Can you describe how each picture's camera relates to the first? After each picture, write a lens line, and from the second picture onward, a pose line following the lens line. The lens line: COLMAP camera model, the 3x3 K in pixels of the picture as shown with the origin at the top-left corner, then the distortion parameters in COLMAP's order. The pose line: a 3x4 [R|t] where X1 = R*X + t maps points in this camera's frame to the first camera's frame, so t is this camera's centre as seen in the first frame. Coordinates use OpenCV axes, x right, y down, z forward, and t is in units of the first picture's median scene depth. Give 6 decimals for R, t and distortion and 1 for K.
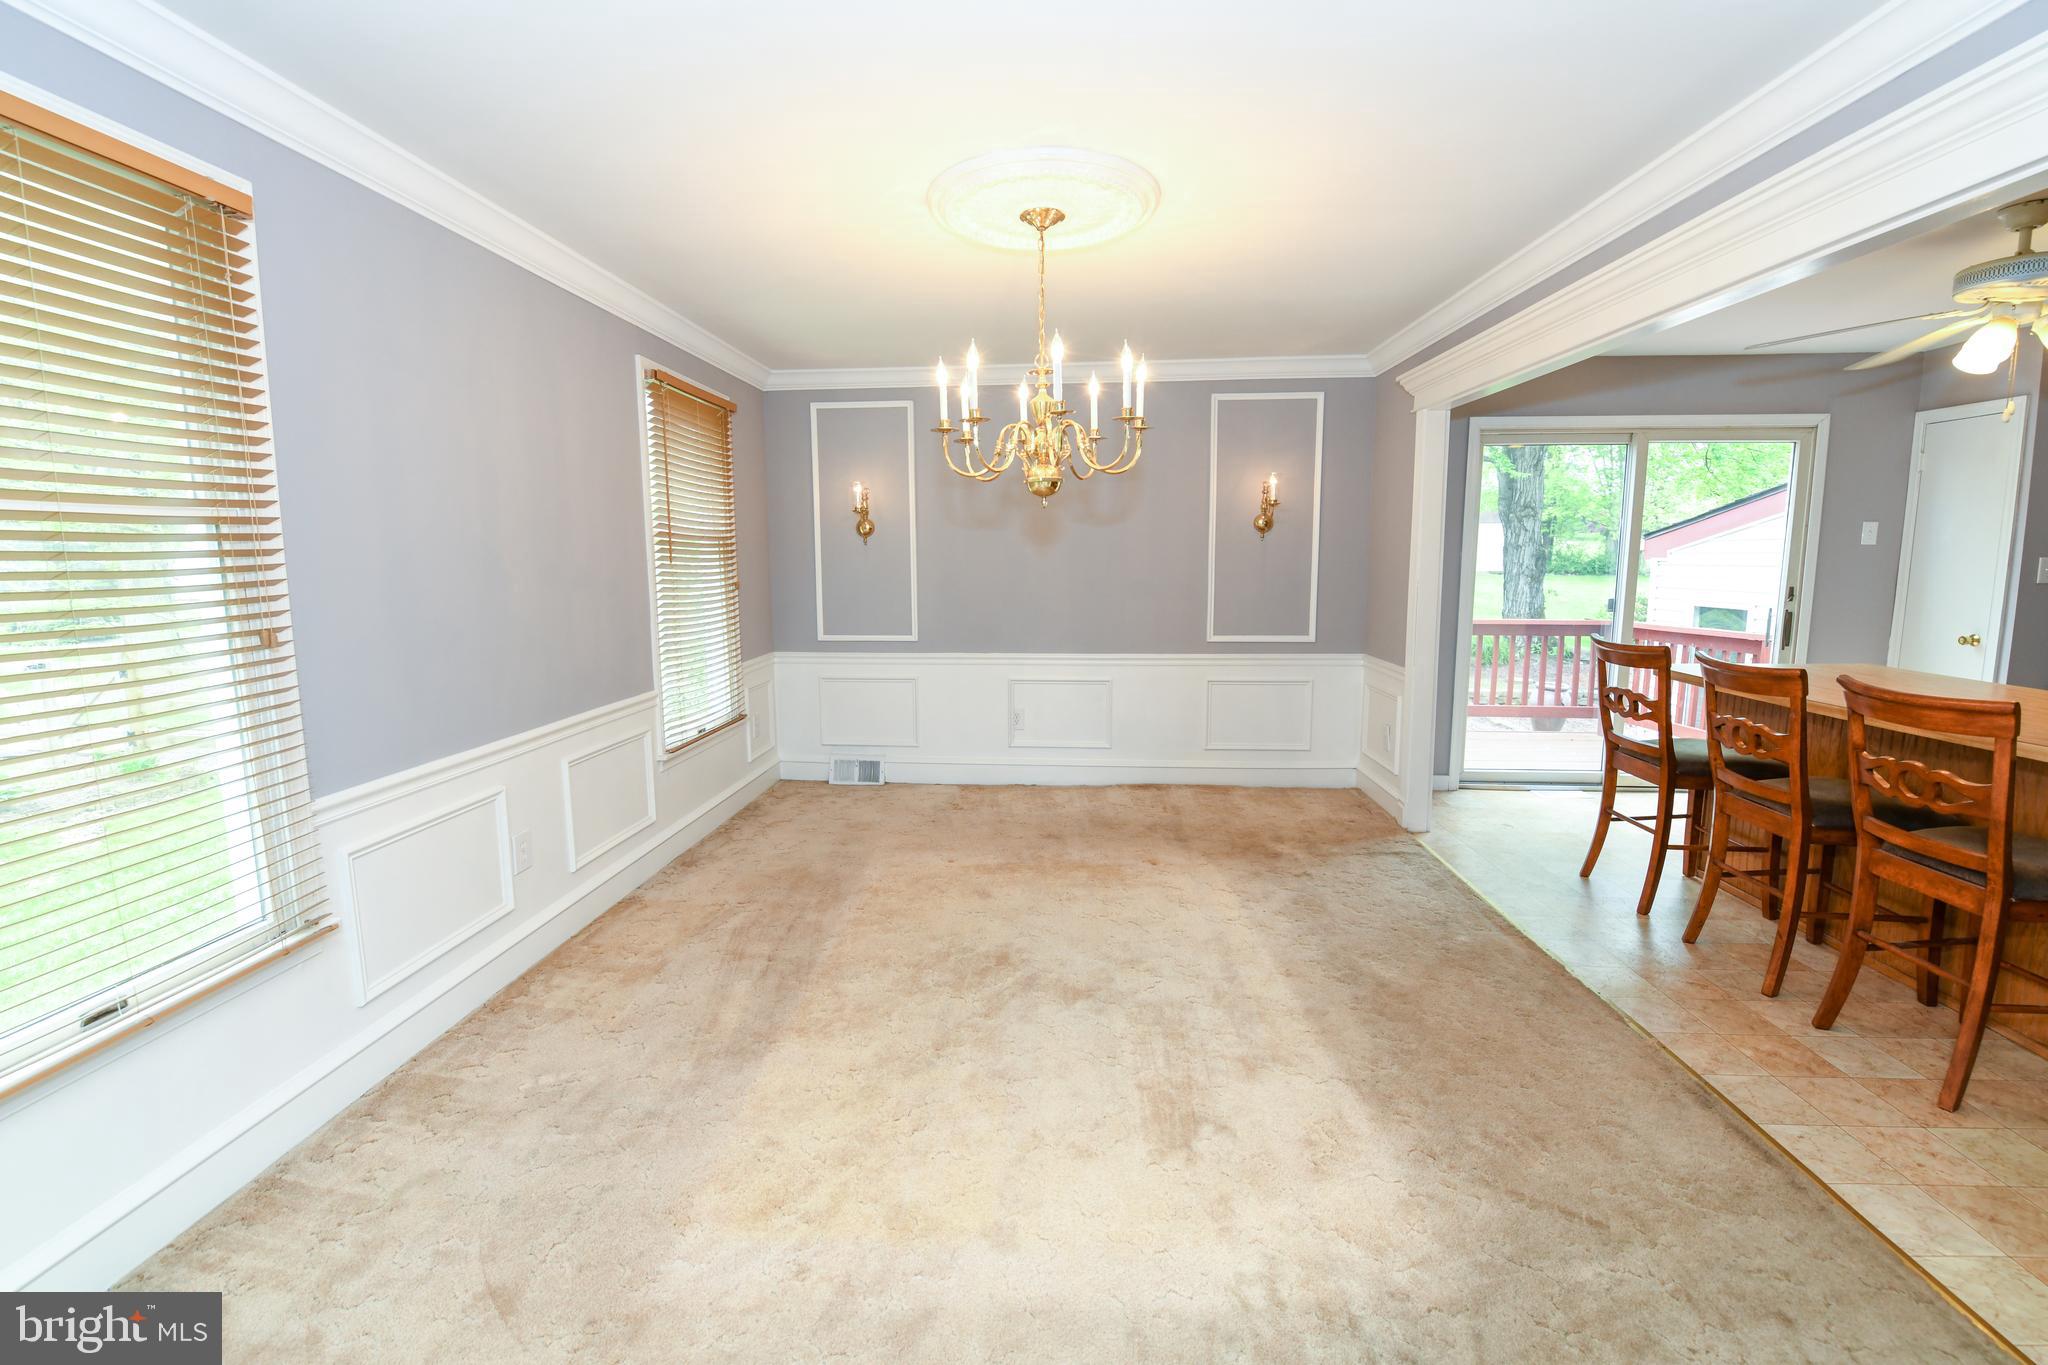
lens RADIAL K [[905.5, 0, 1031.5], [0, 905.5, 683.9], [0, 0, 1]] dist [-0.019580, -0.000771]
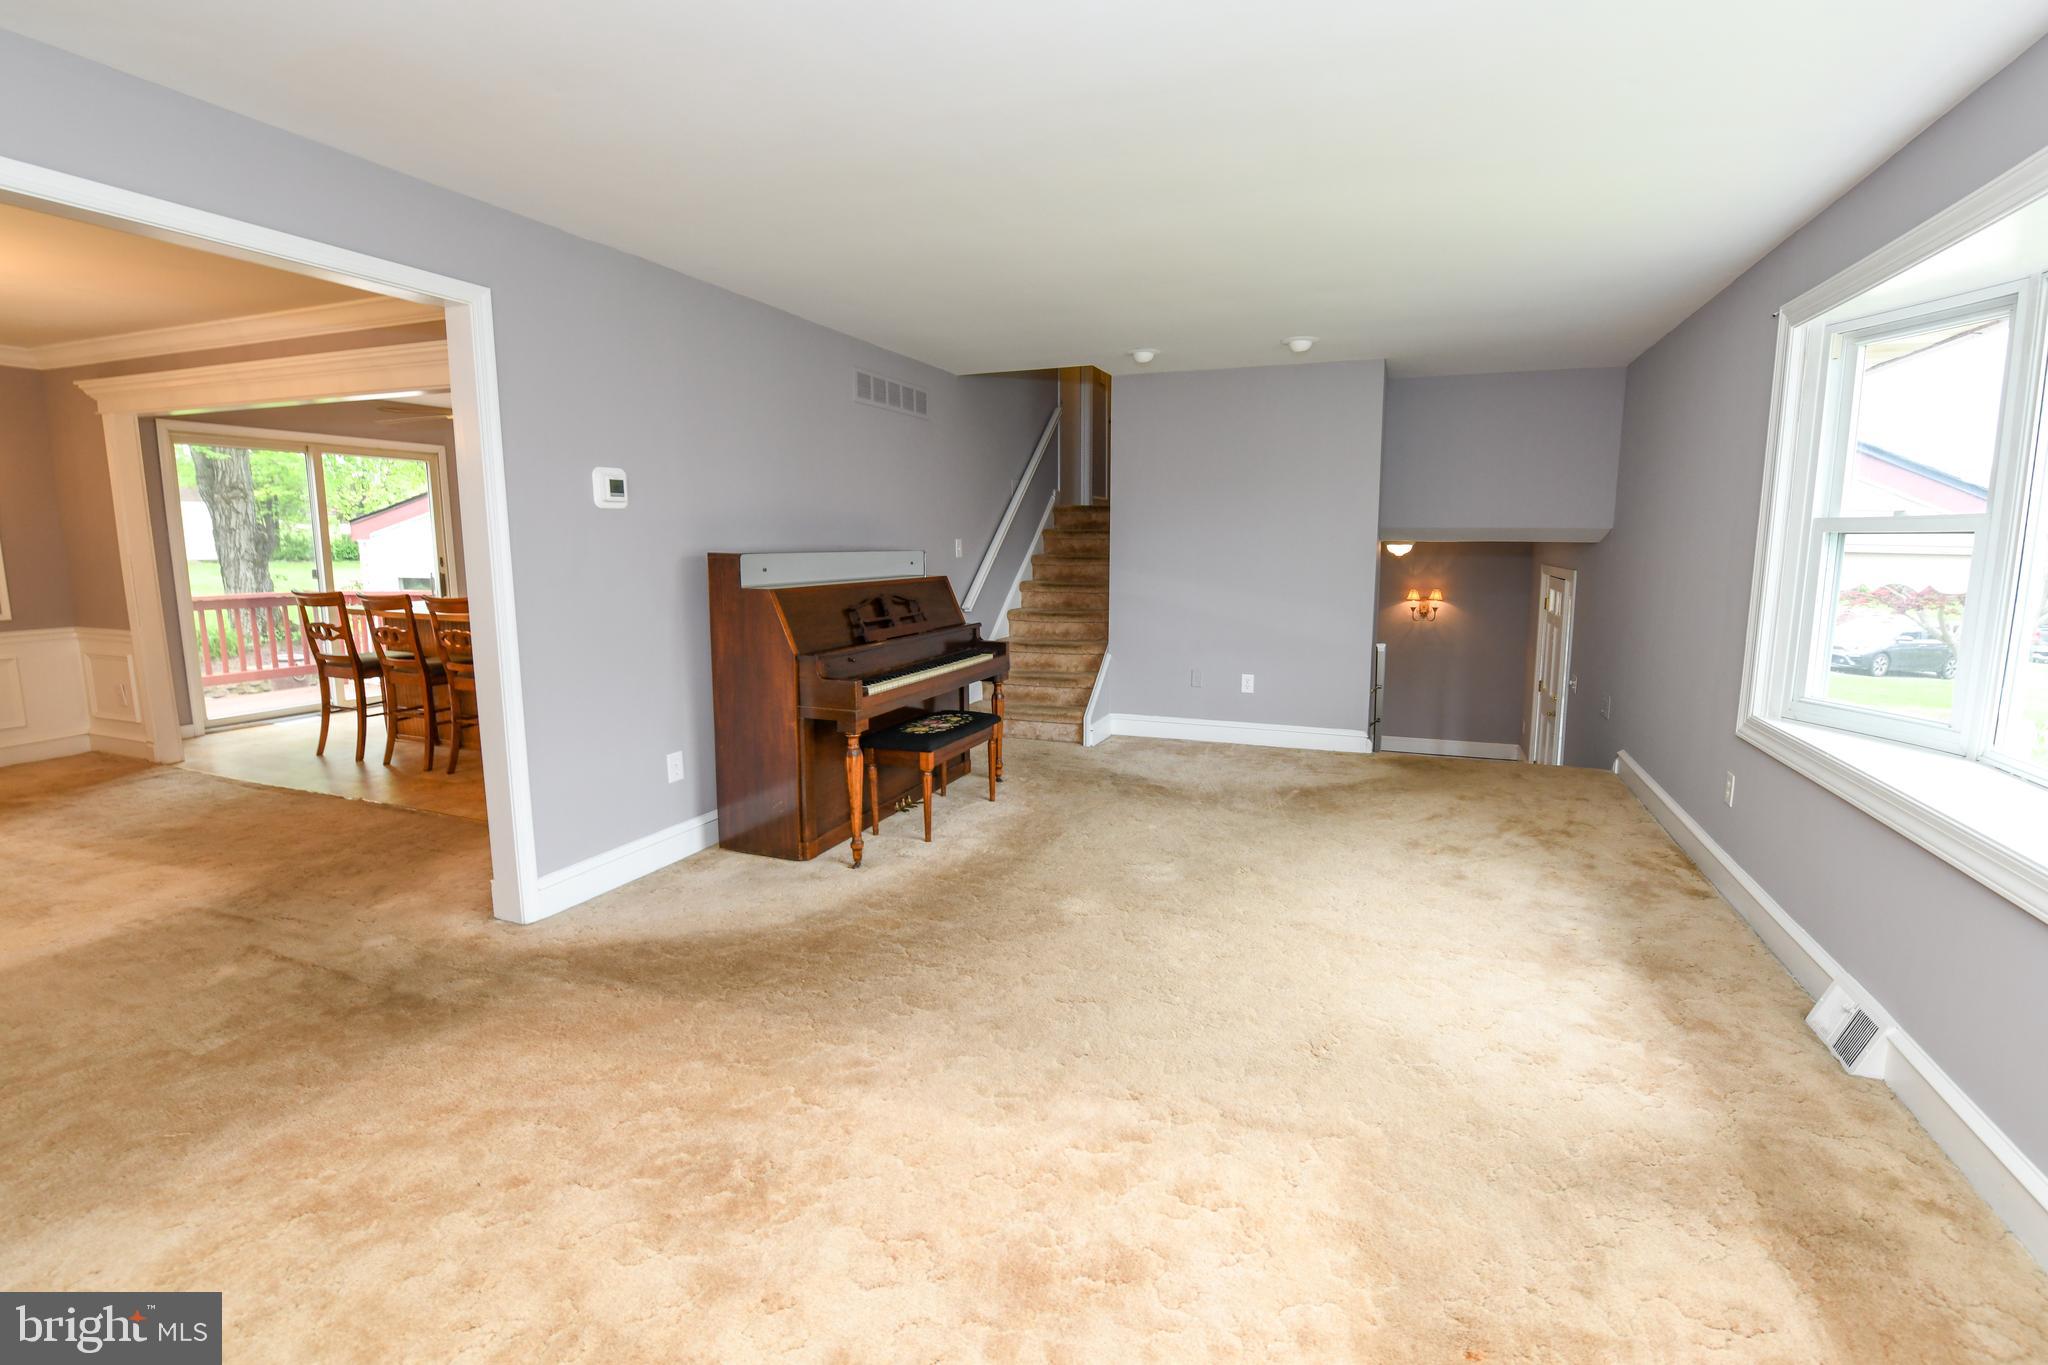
lens RADIAL K [[905.5, 0, 1043.7], [0, 905.5, 676.0], [0, 0, 1]] dist [-0.019580, -0.000771]
pose [[0.340880, -0.129575, 0.931134, -0.276862], [0.122586, 0.988126, 0.092628, 0.083475], [-0.932080, 0.082569, 0.352716, -0.538642]]
